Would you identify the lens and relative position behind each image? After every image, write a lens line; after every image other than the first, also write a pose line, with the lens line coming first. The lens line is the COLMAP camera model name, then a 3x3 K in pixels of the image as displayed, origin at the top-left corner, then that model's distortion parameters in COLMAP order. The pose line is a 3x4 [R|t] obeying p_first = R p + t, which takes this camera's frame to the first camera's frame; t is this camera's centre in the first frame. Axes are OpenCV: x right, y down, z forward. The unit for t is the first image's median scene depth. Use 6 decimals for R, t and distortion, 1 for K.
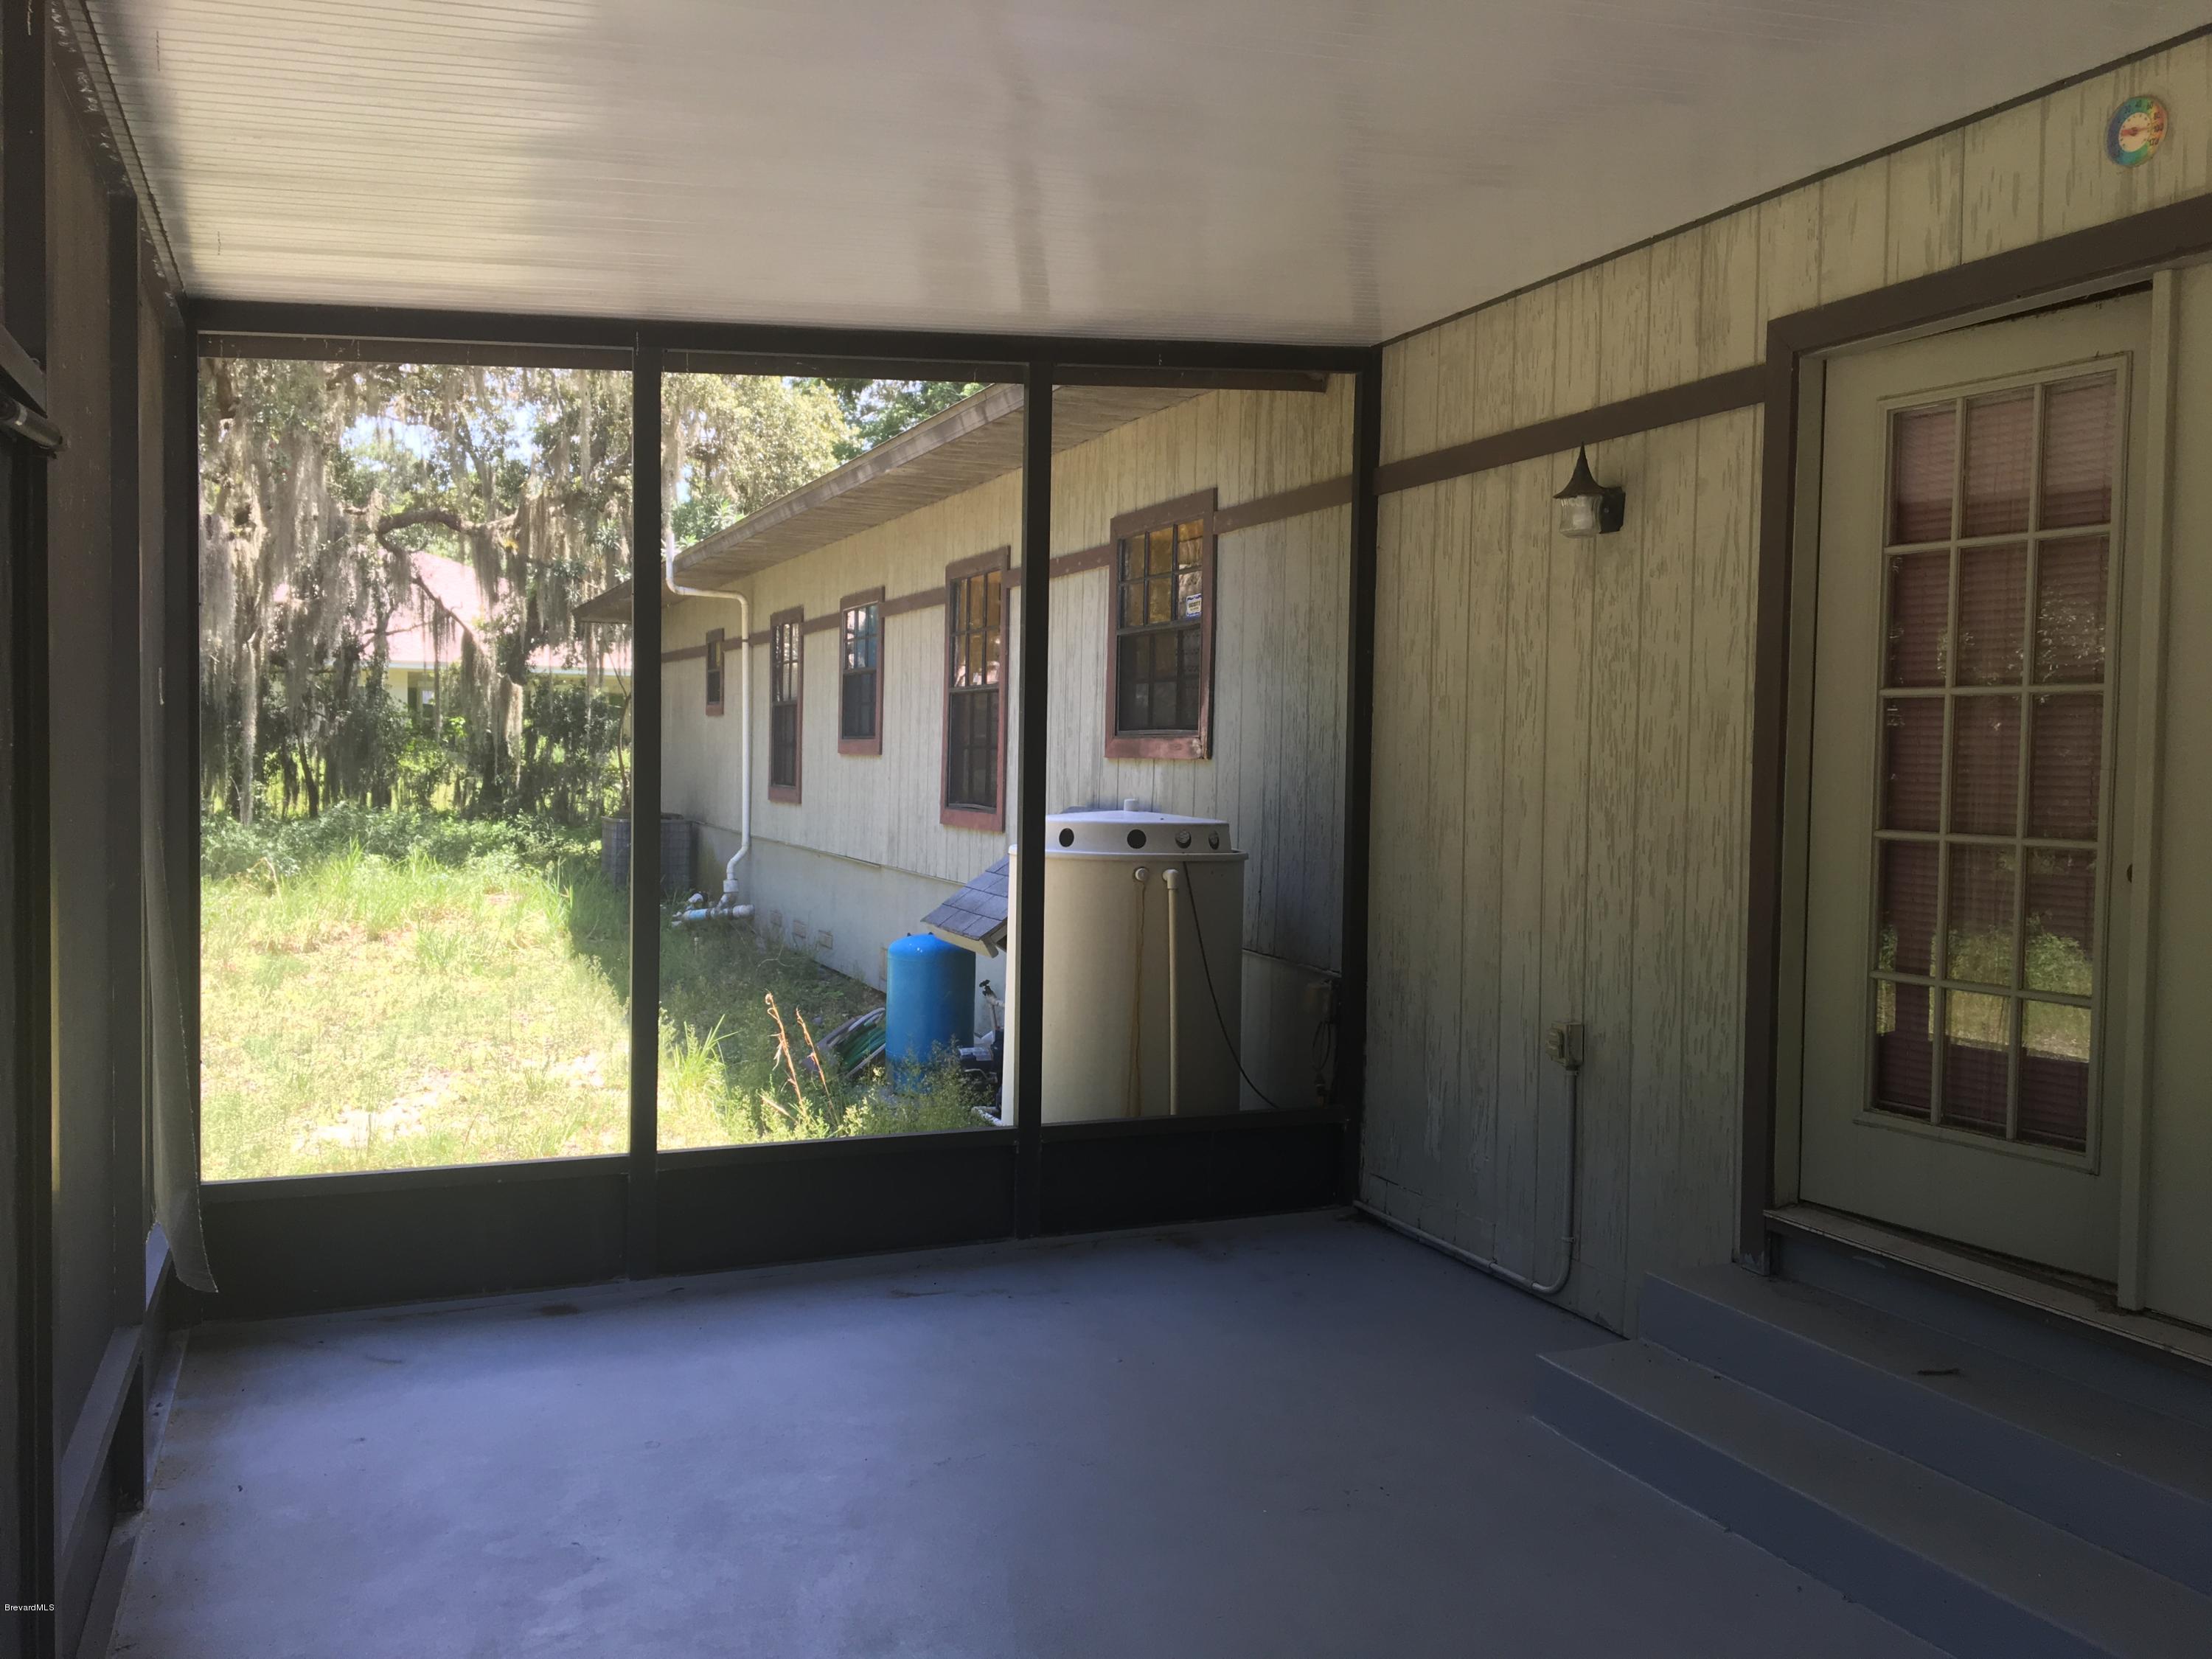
lens RADIAL K [[1862.0, 0, 1104.7], [0, 1862.0, 826.8], [0, 0, 1]] dist [0.063100, -0.089791]
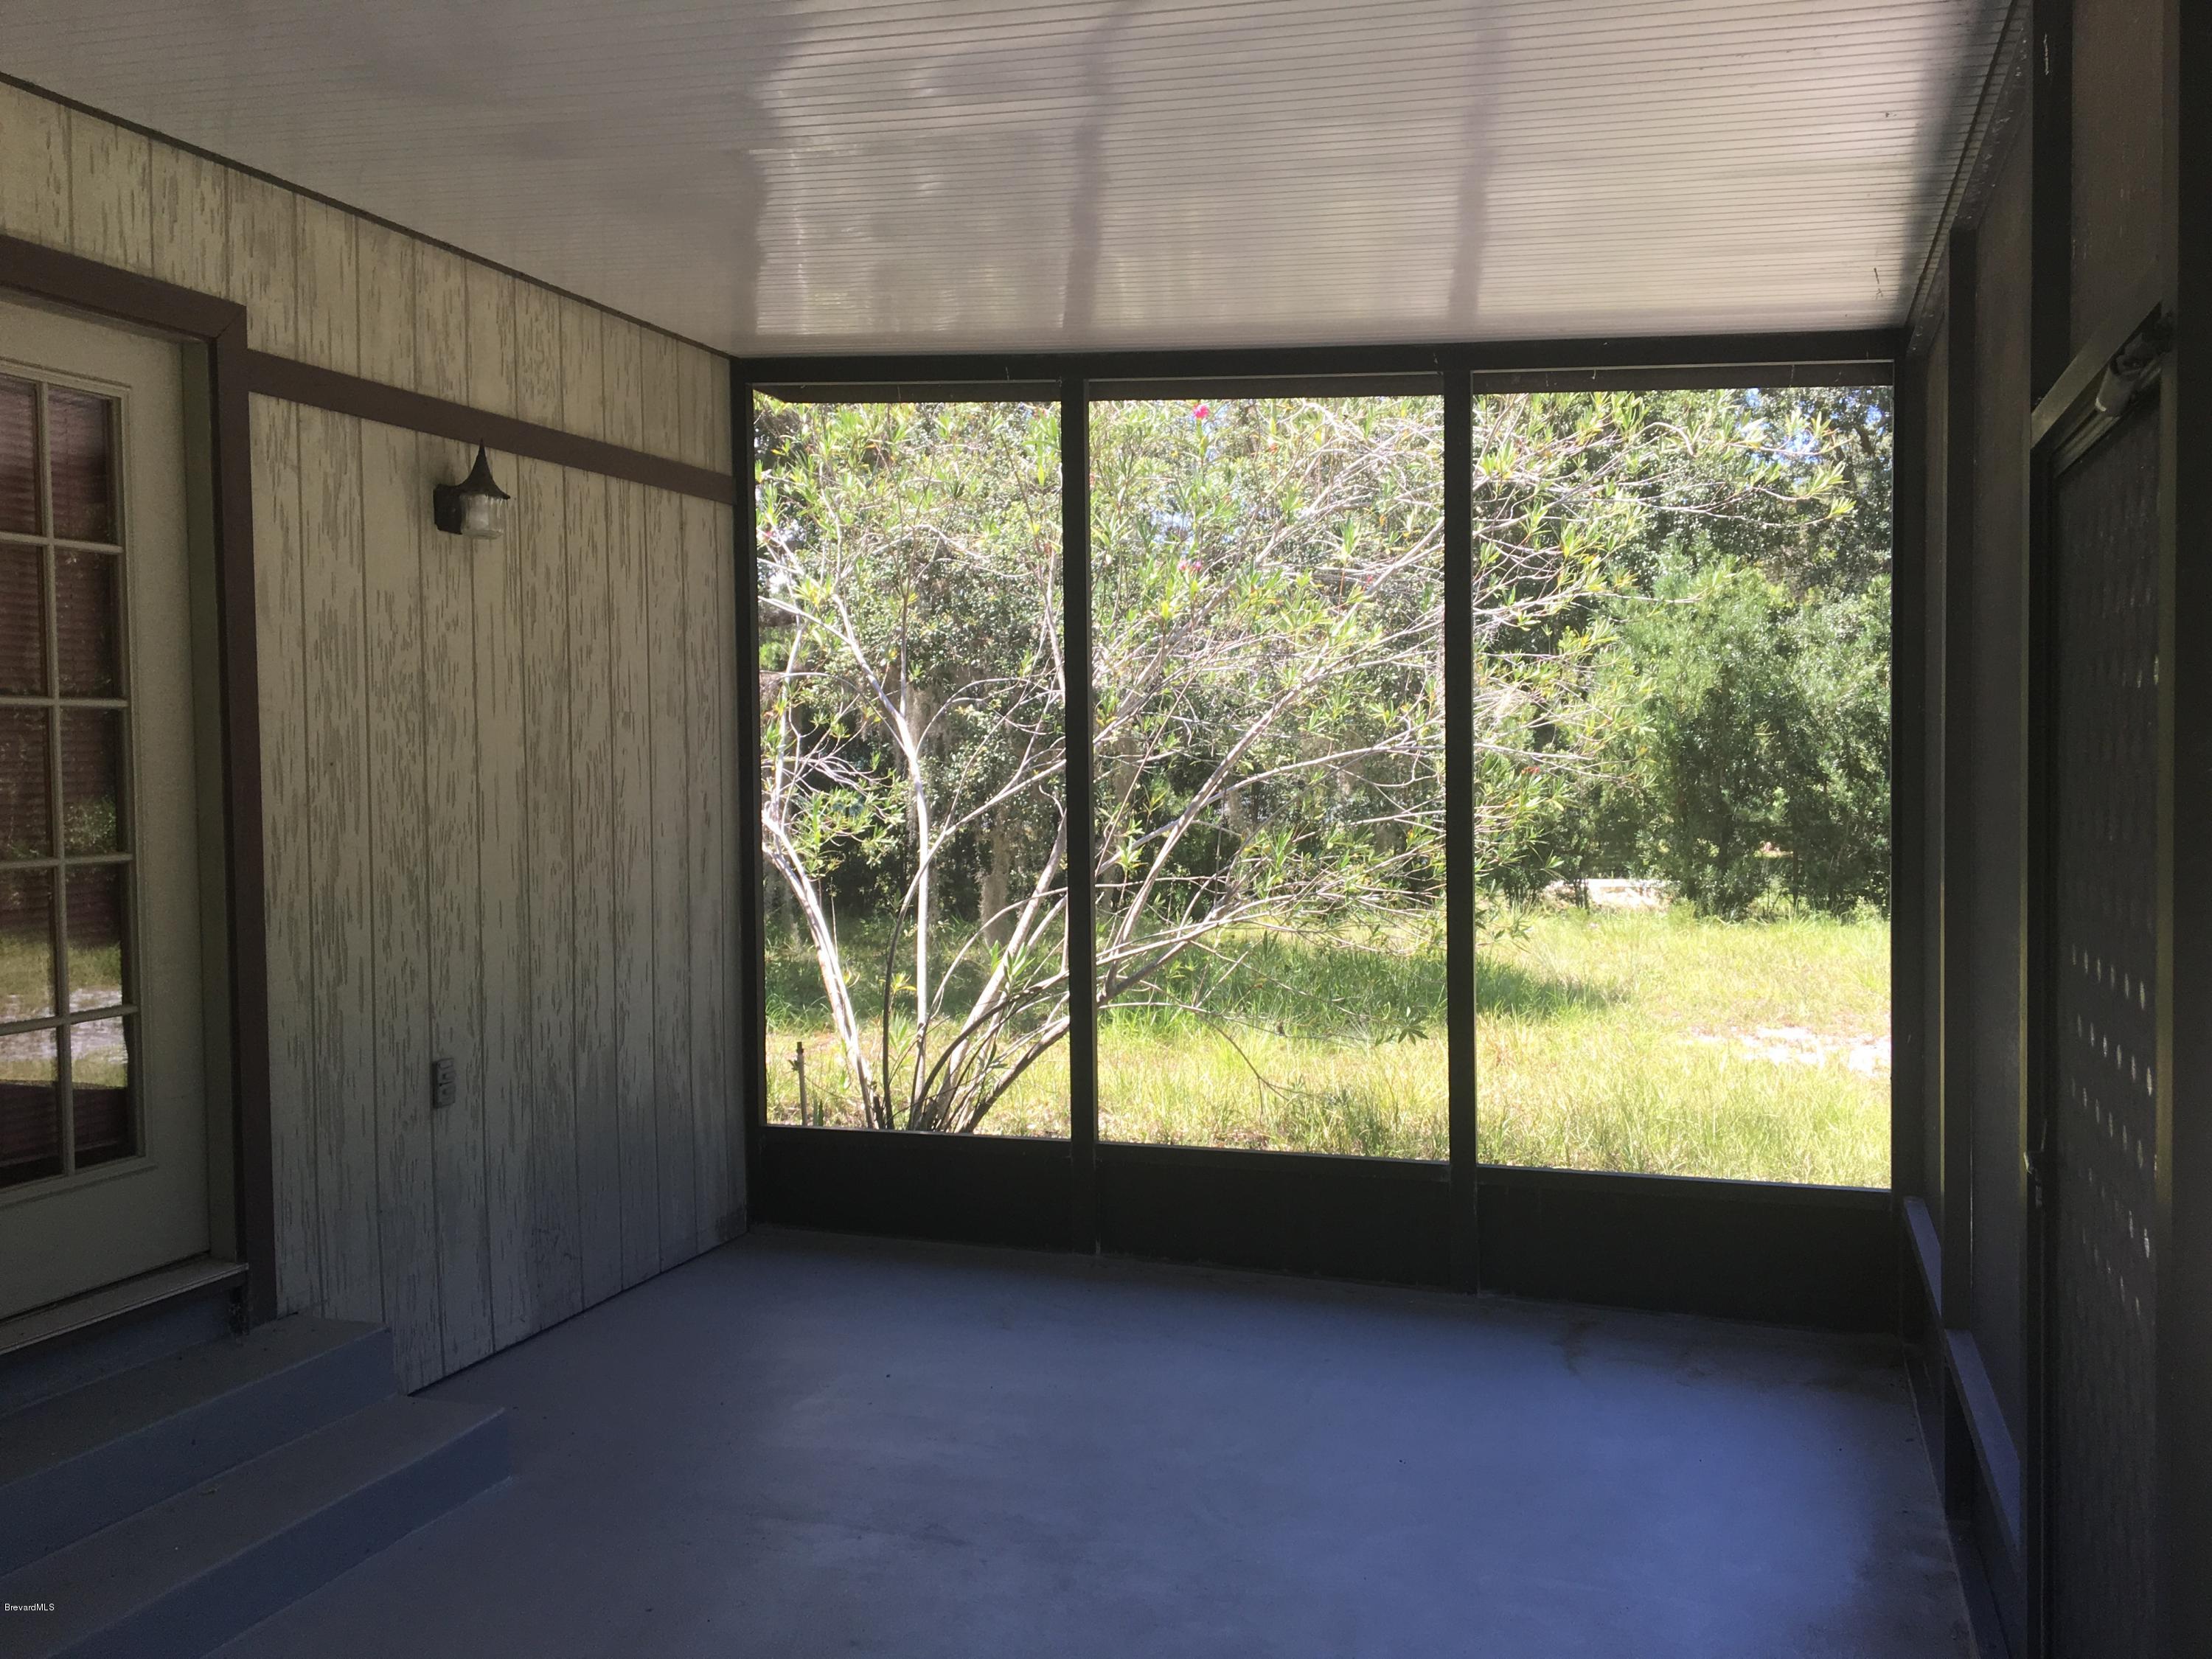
lens RADIAL K [[1862.0, 0, 1105.4], [0, 1862.0, 832.7], [0, 0, 1]] dist [0.063100, -0.089791]
pose [[-0.750141, -0.021982, 0.660912, -0.624630], [0.026837, 0.997612, 0.063640, -0.062283], [-0.660733, 0.065476, -0.747760, 1.544374]]
